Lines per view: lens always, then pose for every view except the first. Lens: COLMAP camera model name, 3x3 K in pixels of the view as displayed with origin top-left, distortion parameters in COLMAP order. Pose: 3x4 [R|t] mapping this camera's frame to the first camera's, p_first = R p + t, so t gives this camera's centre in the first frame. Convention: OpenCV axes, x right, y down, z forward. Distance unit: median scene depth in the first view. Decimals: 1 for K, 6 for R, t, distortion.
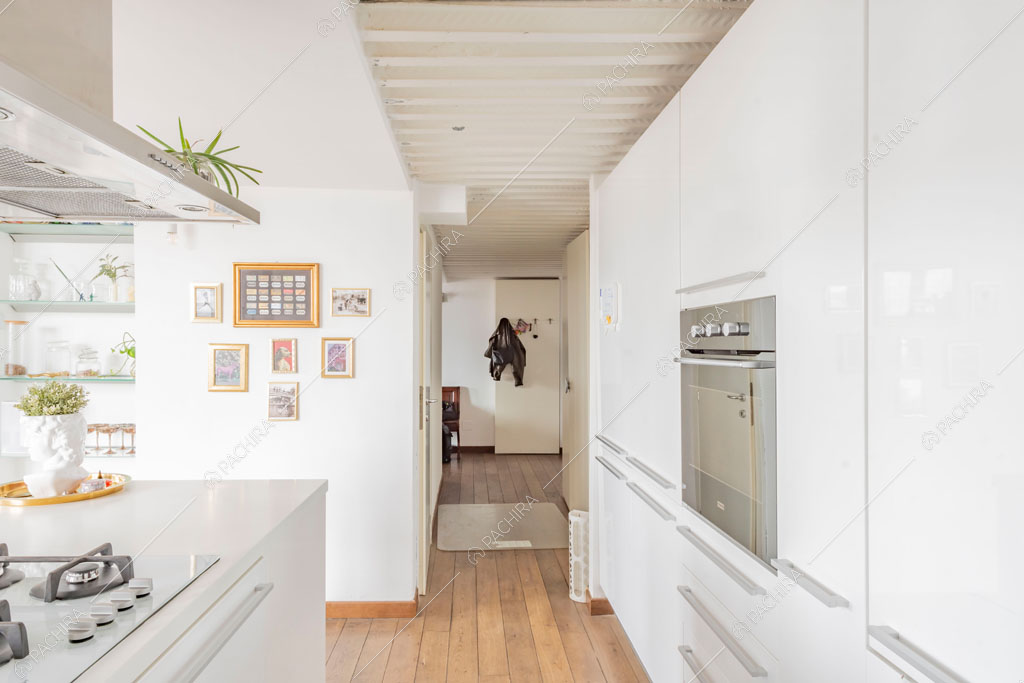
lens RADIAL K [[599.4, 0, 510.1], [0, 599.4, 342.8], [0, 0, 1]] dist [0.018181, -0.008012]
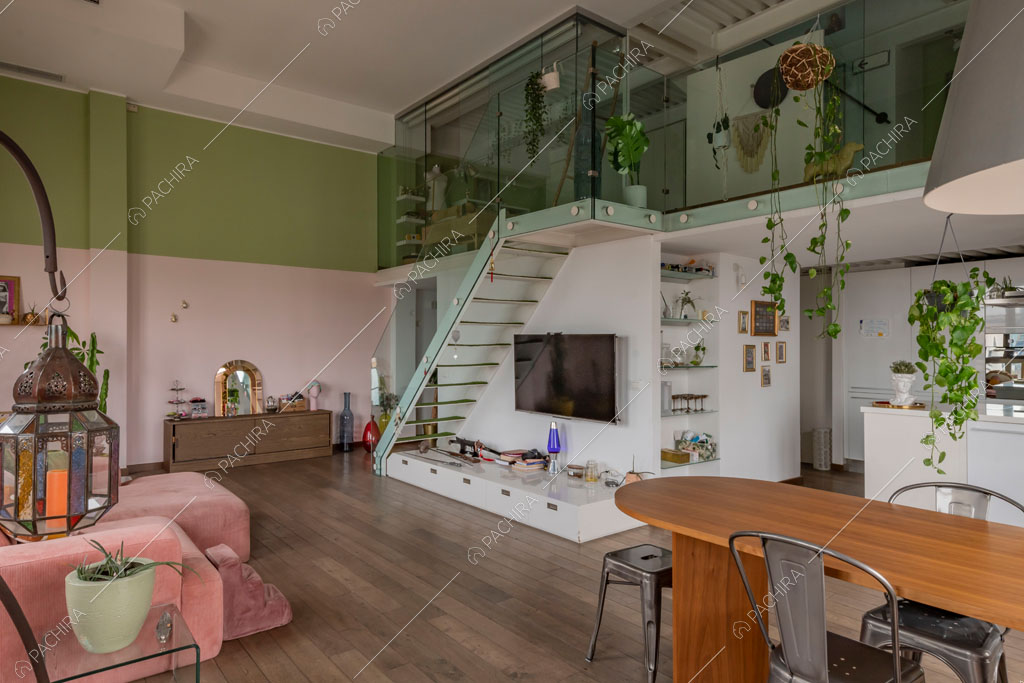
lens RADIAL K [[599.4, 0, 501.4], [0, 599.4, 341.4], [0, 0, 1]] dist [0.018181, -0.008012]
pose [[0.807867, 0.002710, 0.589359, -2.139822], [0.002087, 0.999970, -0.007459, 0.002181], [-0.589361, 0.007255, 0.807837, -0.026528]]
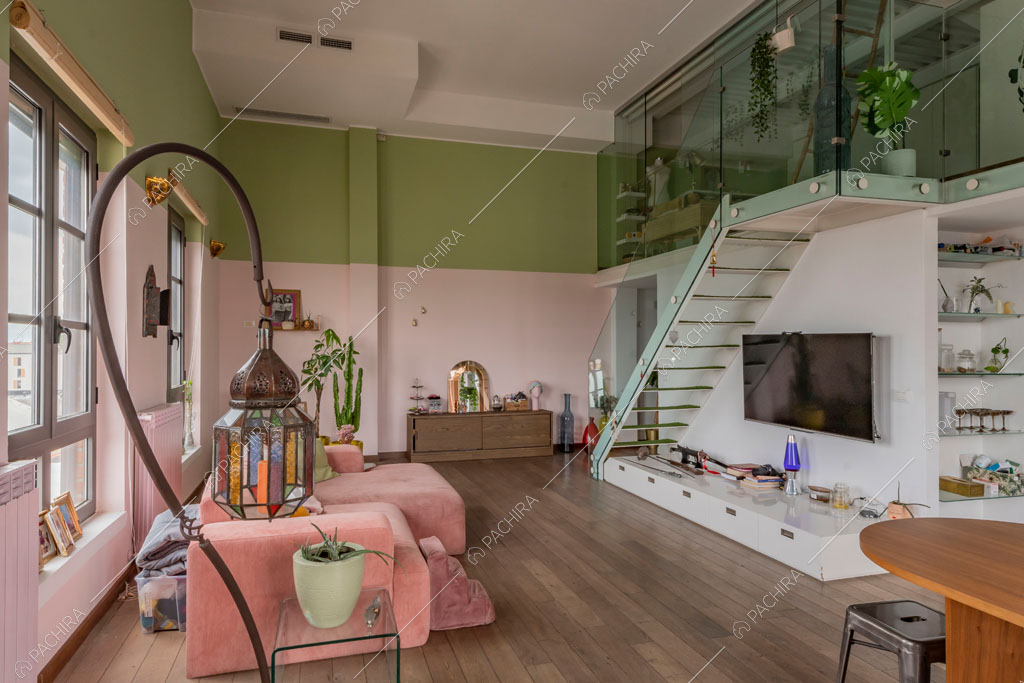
lens RADIAL K [[599.4, 0, 506.8], [0, 599.4, 342.5], [0, 0, 1]] dist [0.018181, -0.008012]
pose [[0.966680, -0.000020, 0.255987, -2.073673], [0.002425, 0.999956, -0.009078, 0.002127], [-0.255976, 0.009397, 0.966637, 0.006879]]
